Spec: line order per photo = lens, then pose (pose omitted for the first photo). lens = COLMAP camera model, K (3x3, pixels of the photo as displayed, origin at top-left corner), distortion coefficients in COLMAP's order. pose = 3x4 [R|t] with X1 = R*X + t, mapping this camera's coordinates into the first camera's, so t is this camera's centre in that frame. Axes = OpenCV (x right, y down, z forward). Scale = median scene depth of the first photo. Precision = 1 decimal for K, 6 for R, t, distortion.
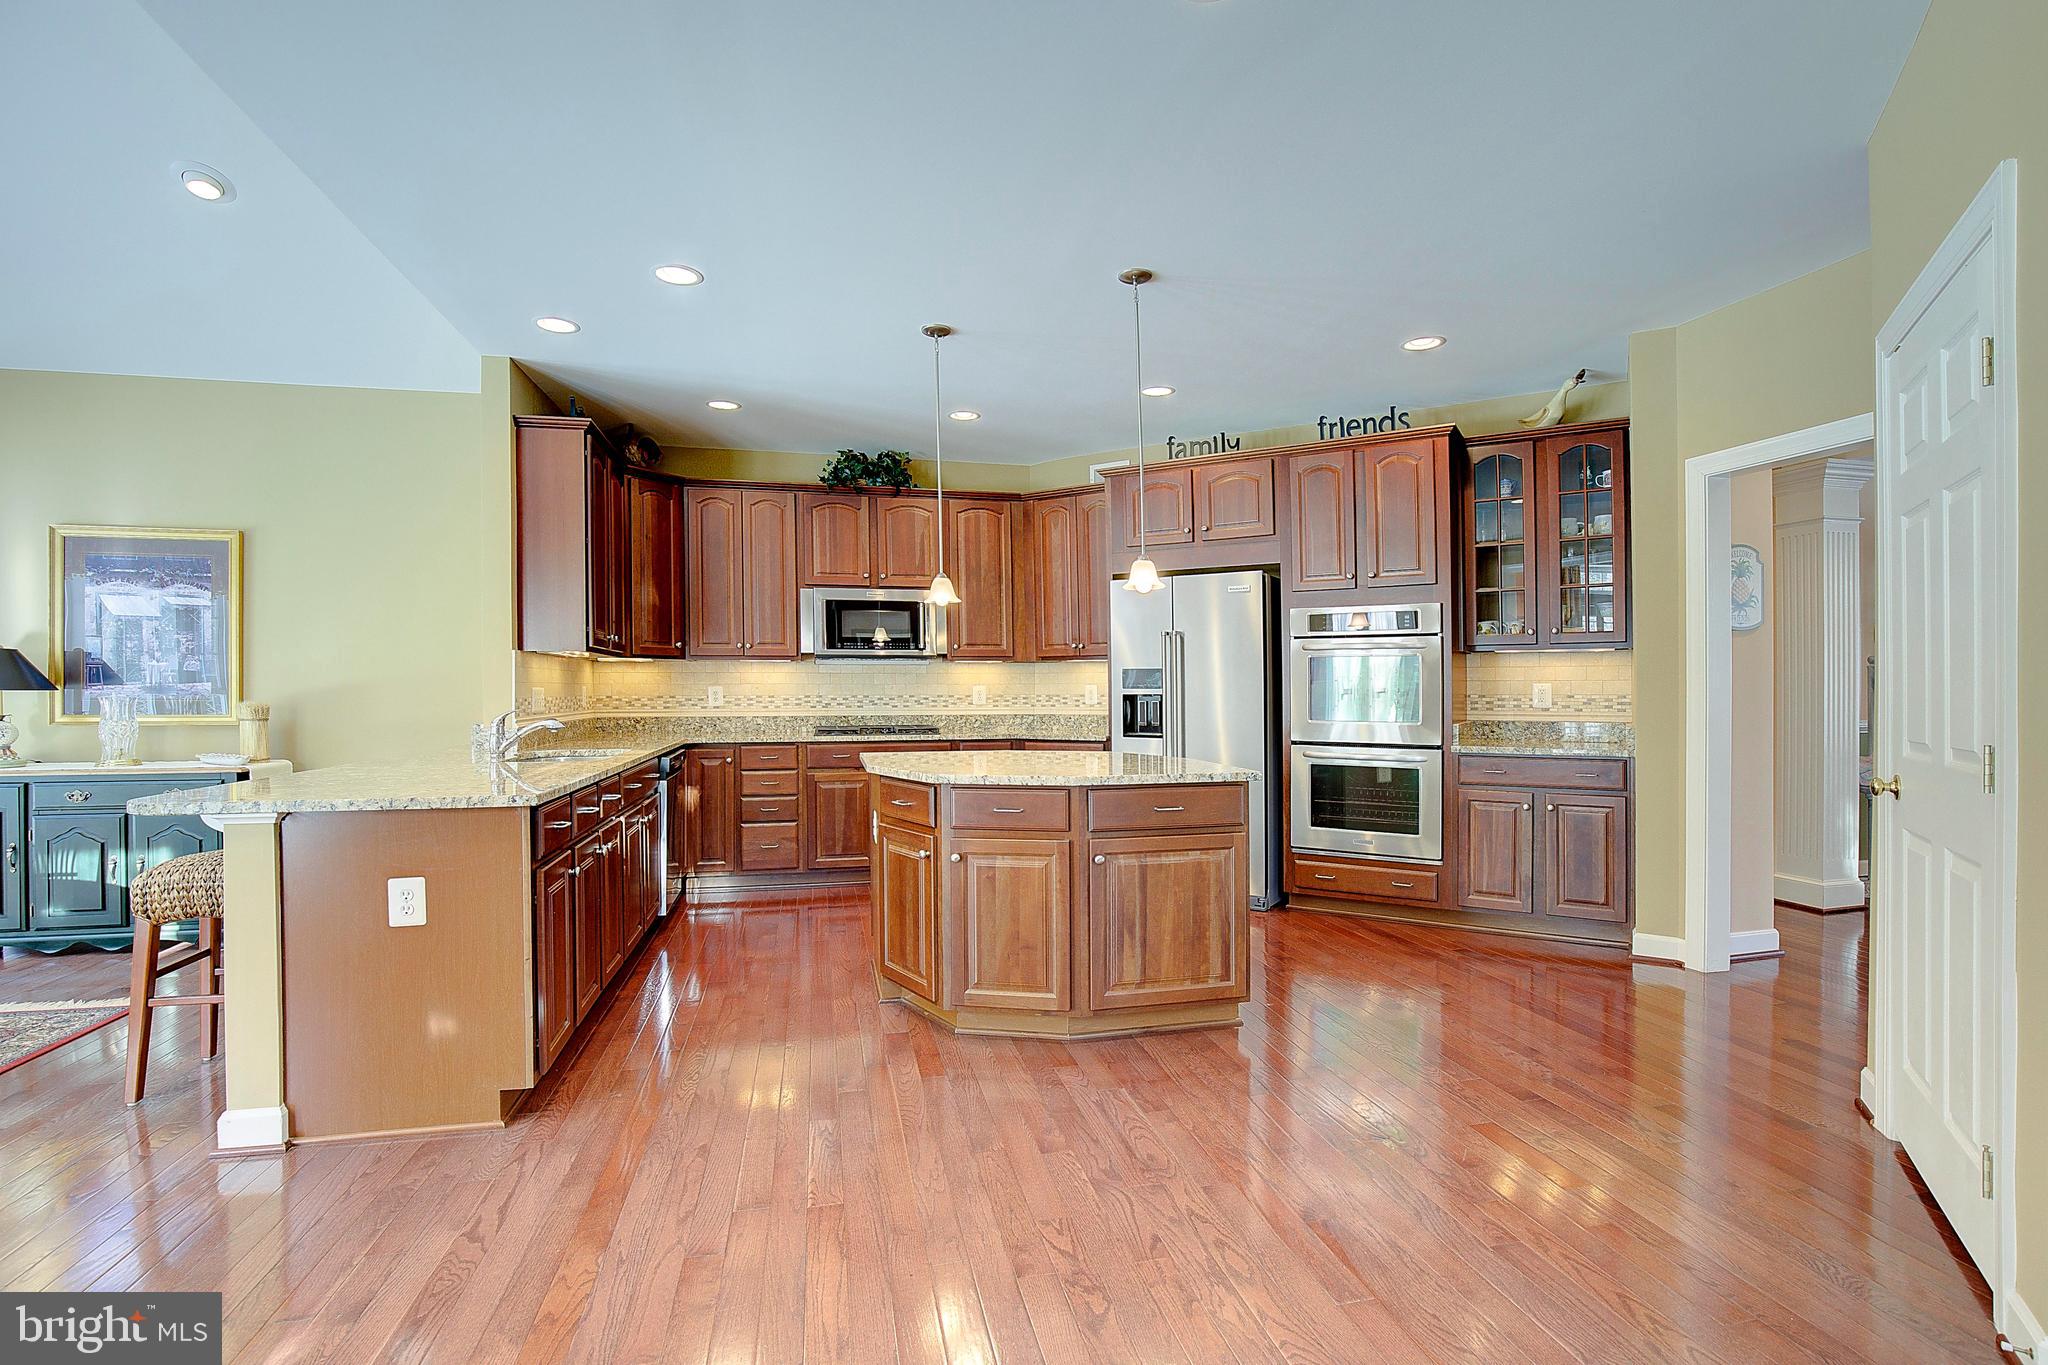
lens RADIAL K [[938.6, 0, 1023.4], [0, 938.6, 687.6], [0, 0, 1]] dist [-0.021923, 0.000282]
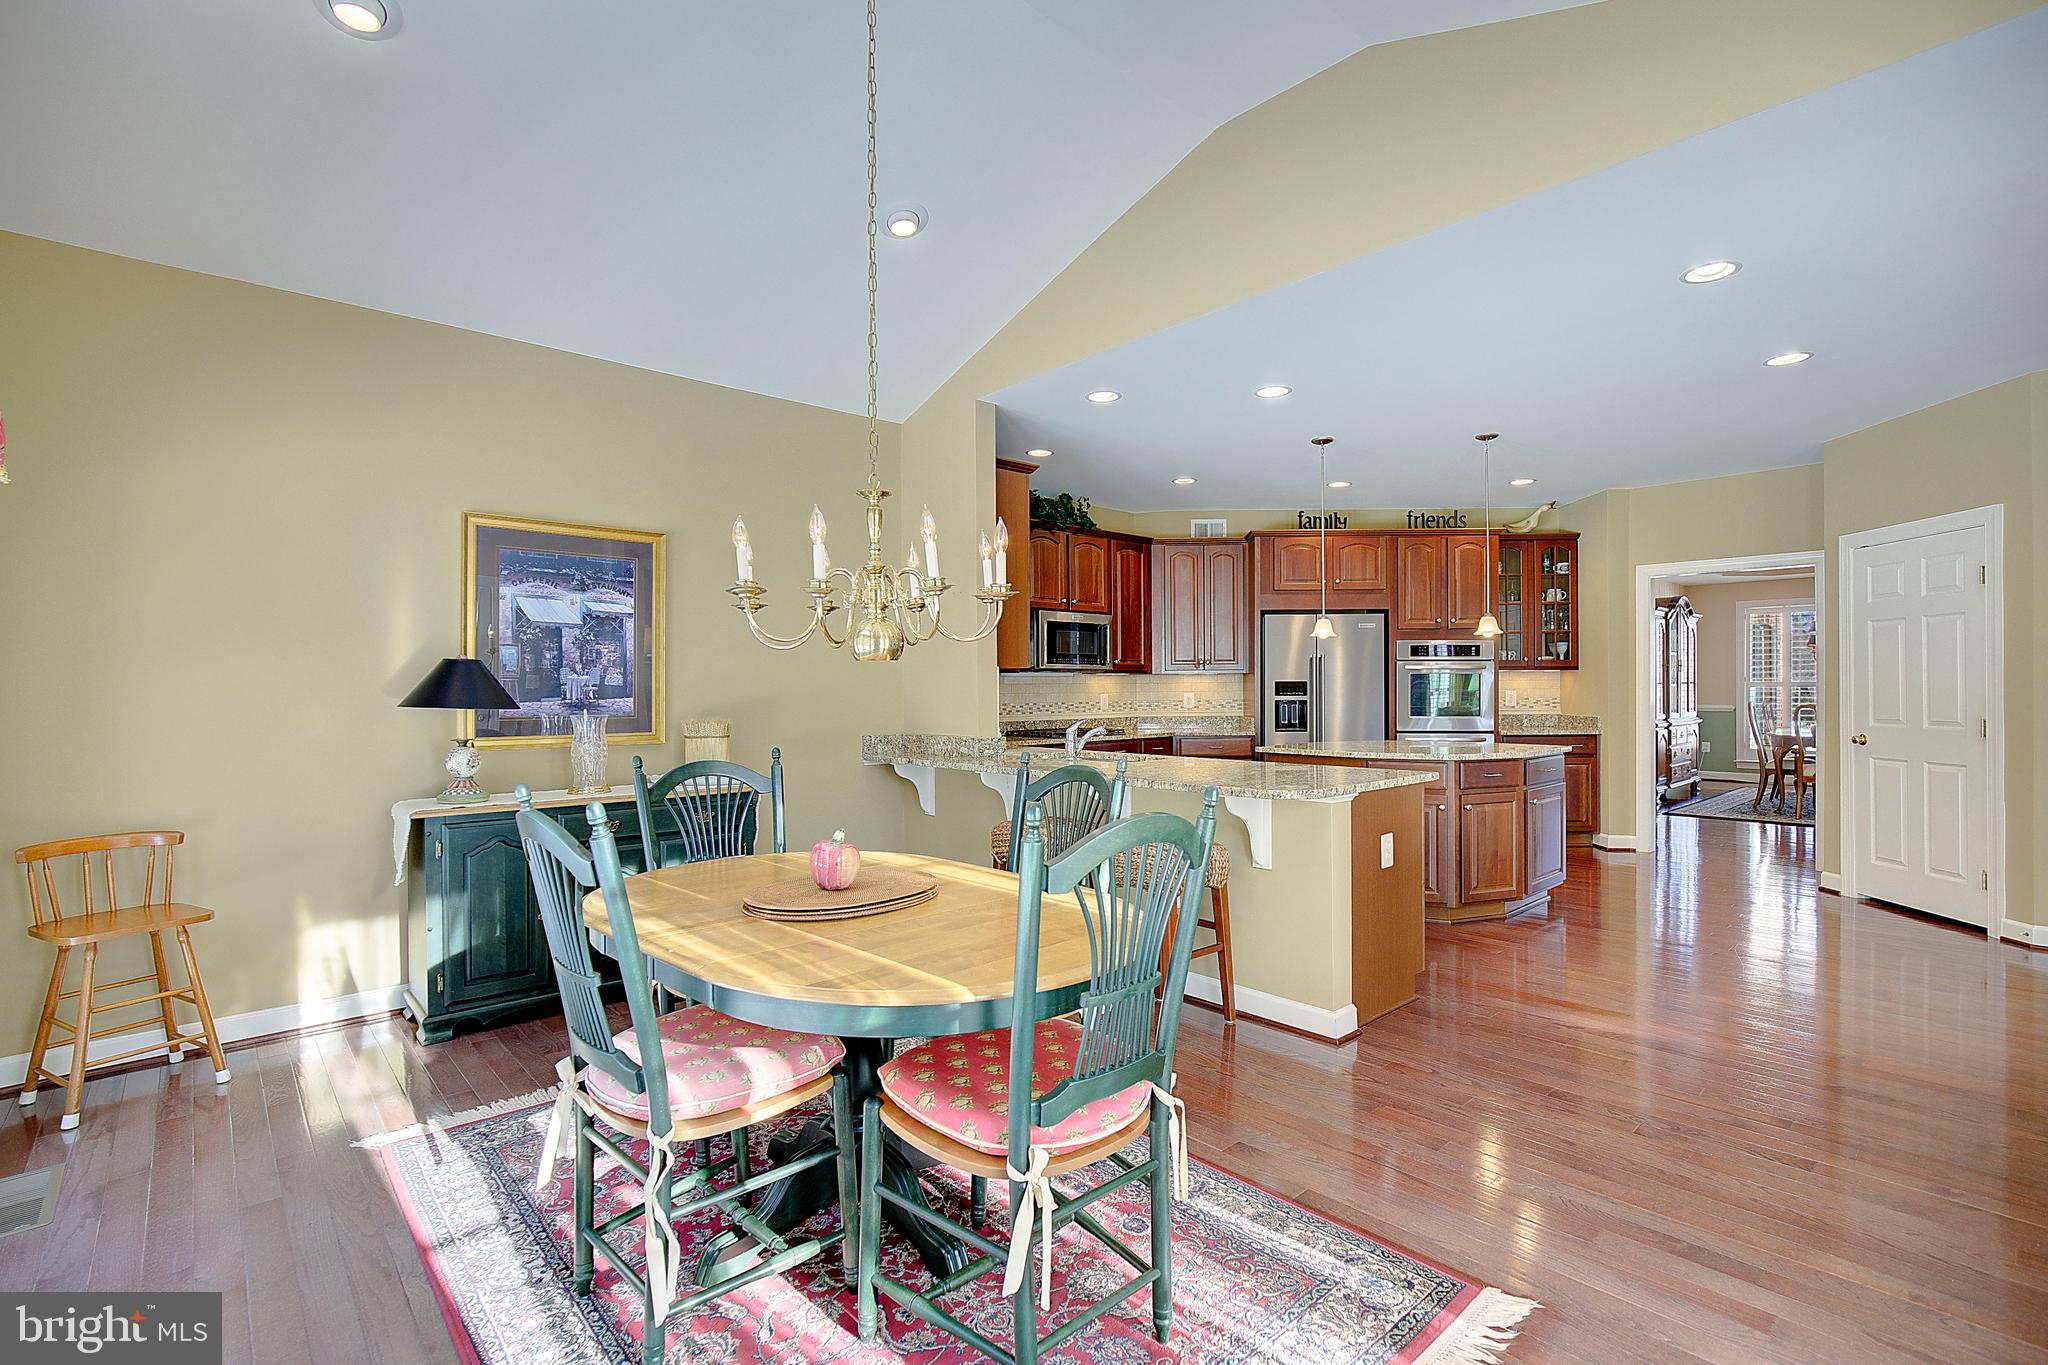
lens RADIAL K [[956.2, 0, 1024.0], [0, 956.2, 682.5], [0, 0, 1]] dist [-0.007824, -0.000090]
pose [[0.867310, -0.001583, 0.497766, -0.914607], [0.005155, 0.999970, -0.005802, -0.012397], [-0.497741, 0.007598, 0.867292, -0.005182]]
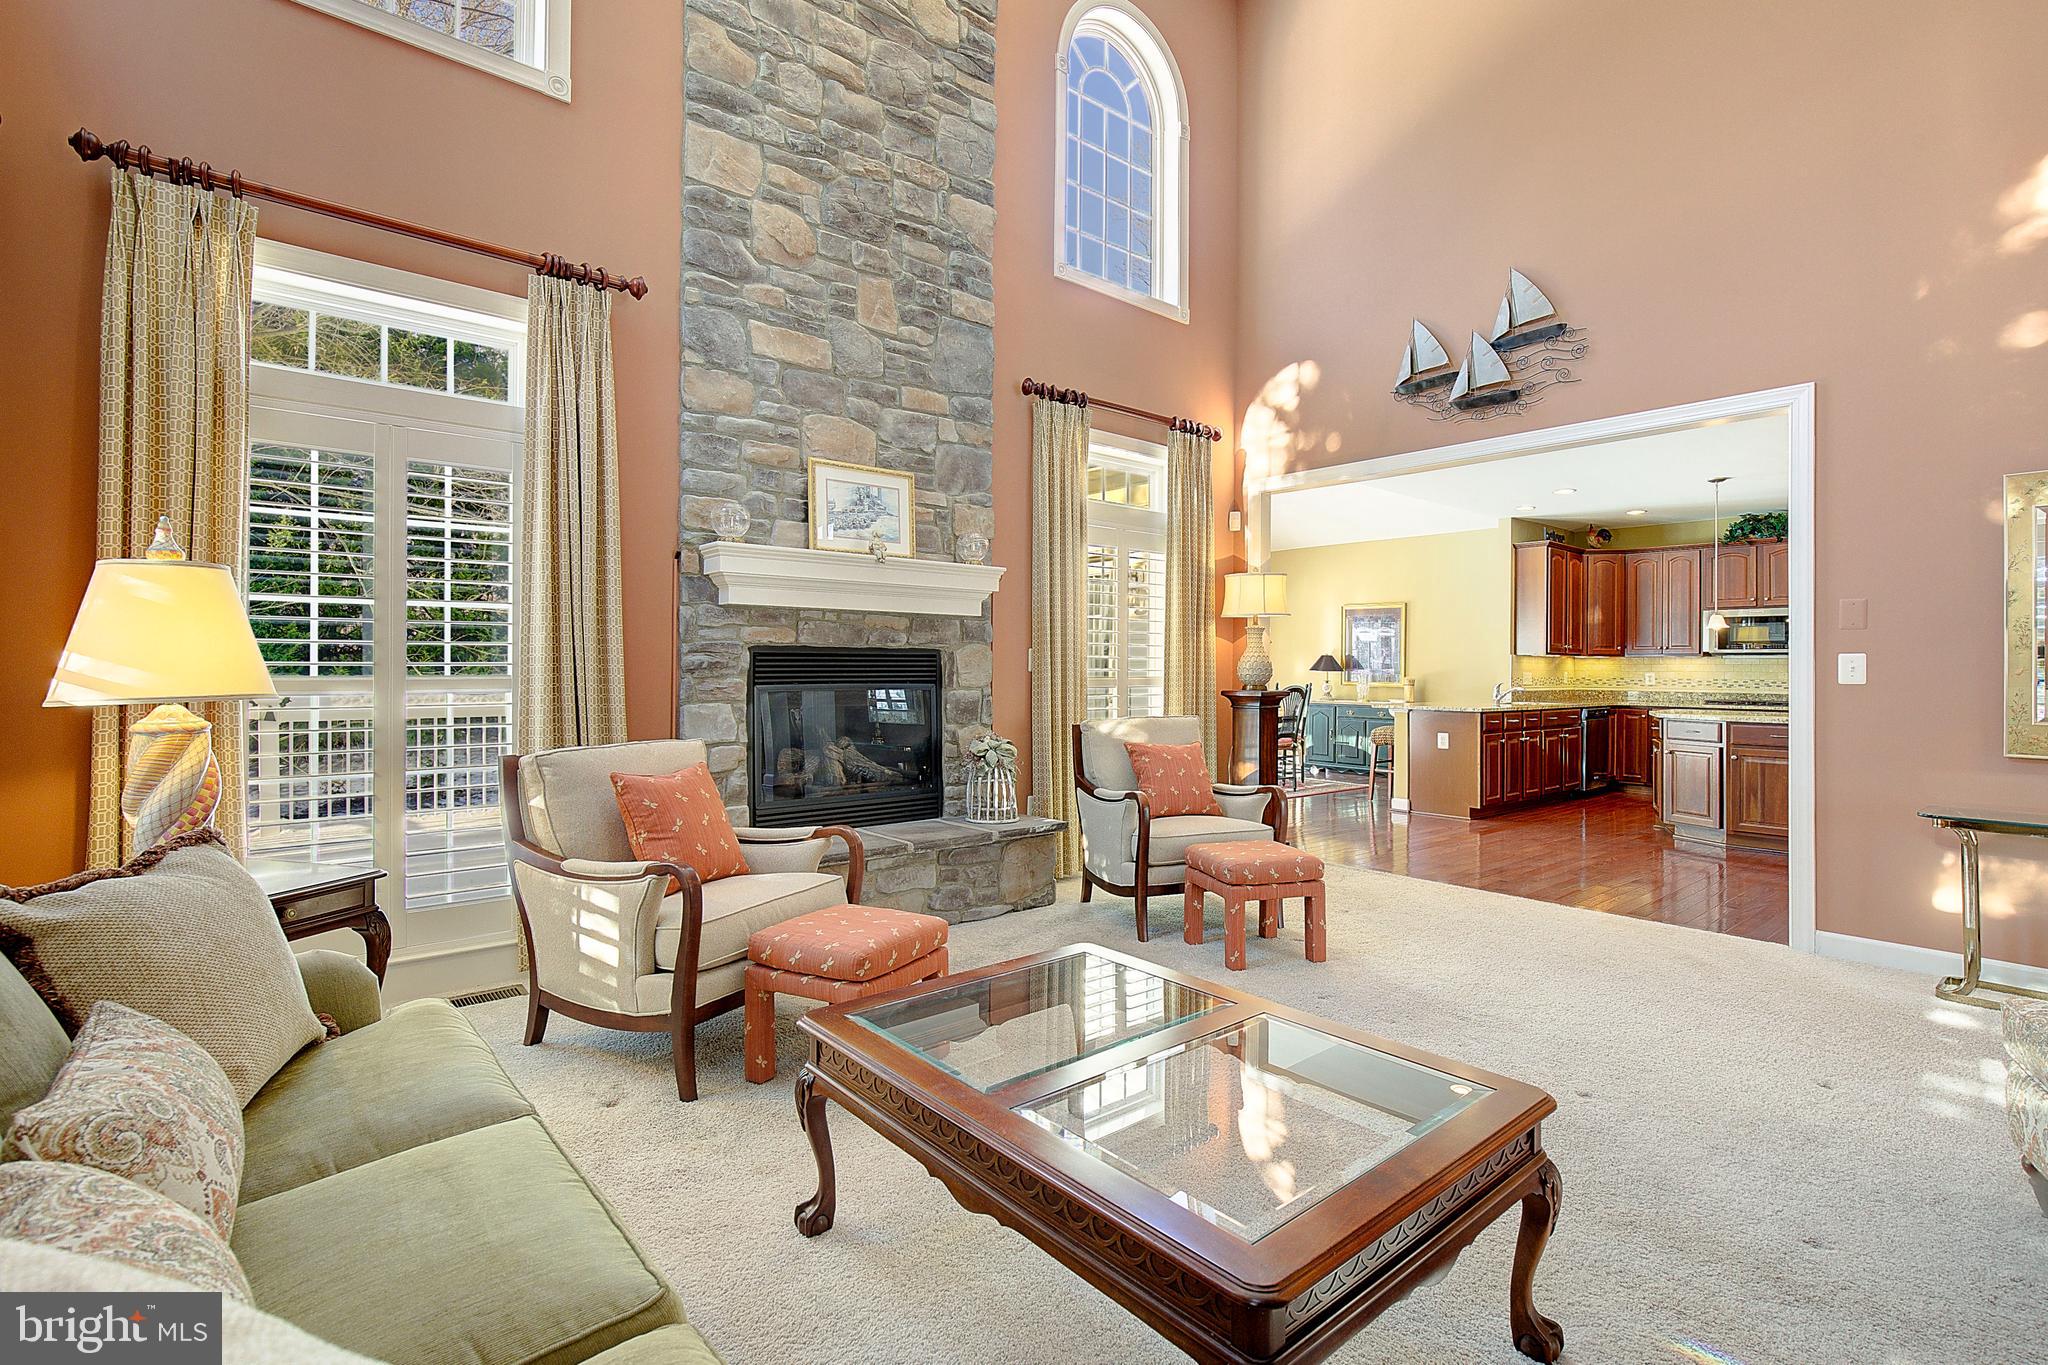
lens RADIAL K [[938.6, 0, 1023.4], [0, 938.6, 687.6], [0, 0, 1]] dist [-0.021923, 0.000282]
pose [[0.452299, 0.023895, -0.891546, 0.716920], [-0.007006, 0.999705, 0.023239, -0.005918], [0.891839, -0.004265, 0.452333, -0.806513]]
